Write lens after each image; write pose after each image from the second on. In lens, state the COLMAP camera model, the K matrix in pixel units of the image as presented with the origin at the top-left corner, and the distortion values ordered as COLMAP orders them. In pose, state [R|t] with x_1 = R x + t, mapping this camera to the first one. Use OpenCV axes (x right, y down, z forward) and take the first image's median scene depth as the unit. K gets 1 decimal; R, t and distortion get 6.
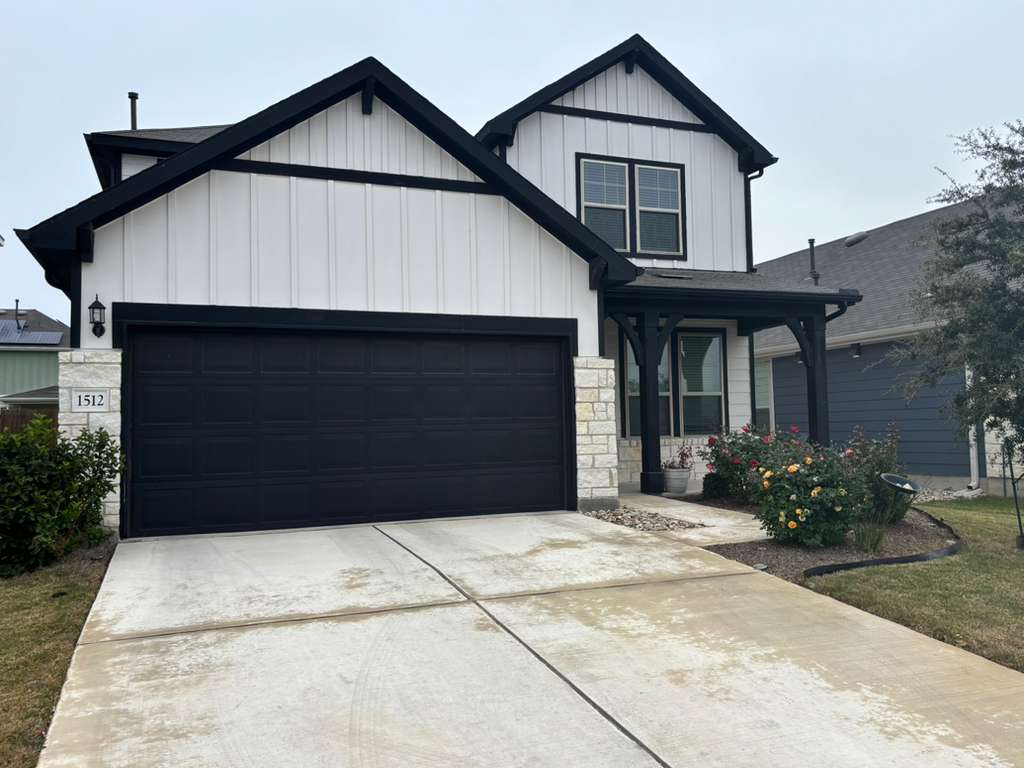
lens RADIAL K [[794.4, 0, 512.0], [0, 794.4, 384.0], [0, 0, 1]] dist [0.076208, -0.081357]
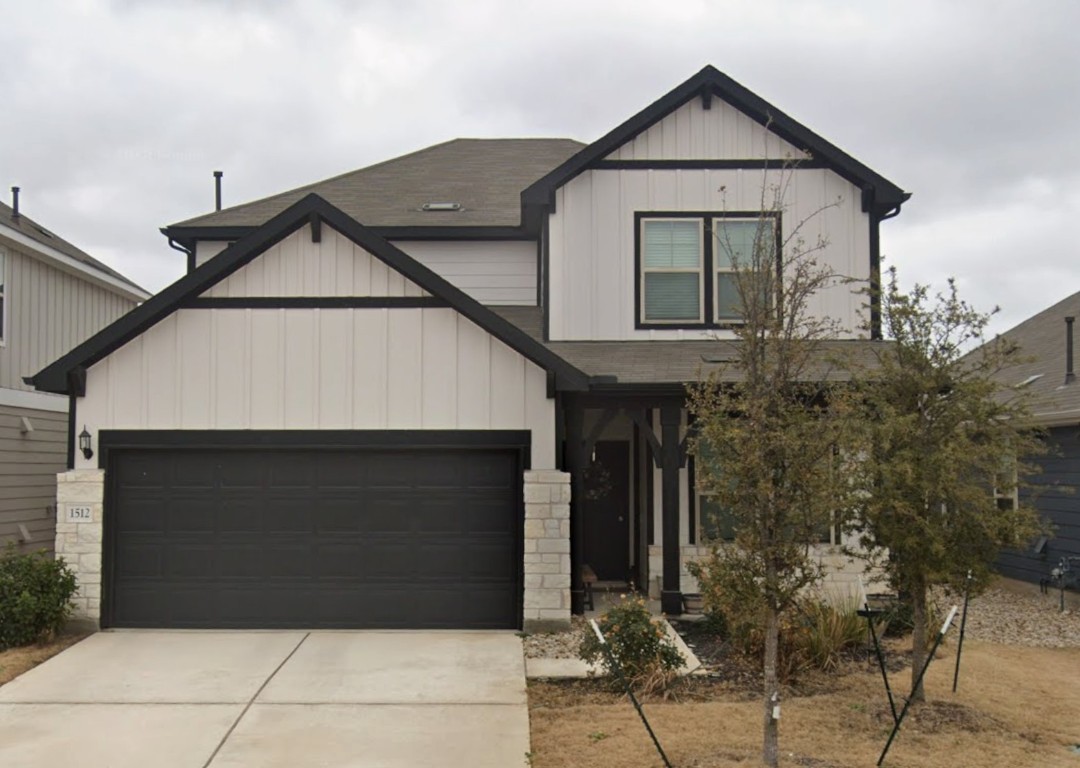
lens RADIAL K [[1250.3, 0, 540.0], [0, 1250.3, 384.0], [0, 0, 1]] dist [0.062098, -0.442809]
pose [[0.931209, -0.001939, -0.364480, 0.645513], [0.000276, 0.999989, -0.004615, -0.131827], [0.364485, 0.004197, 0.931200, -0.398931]]
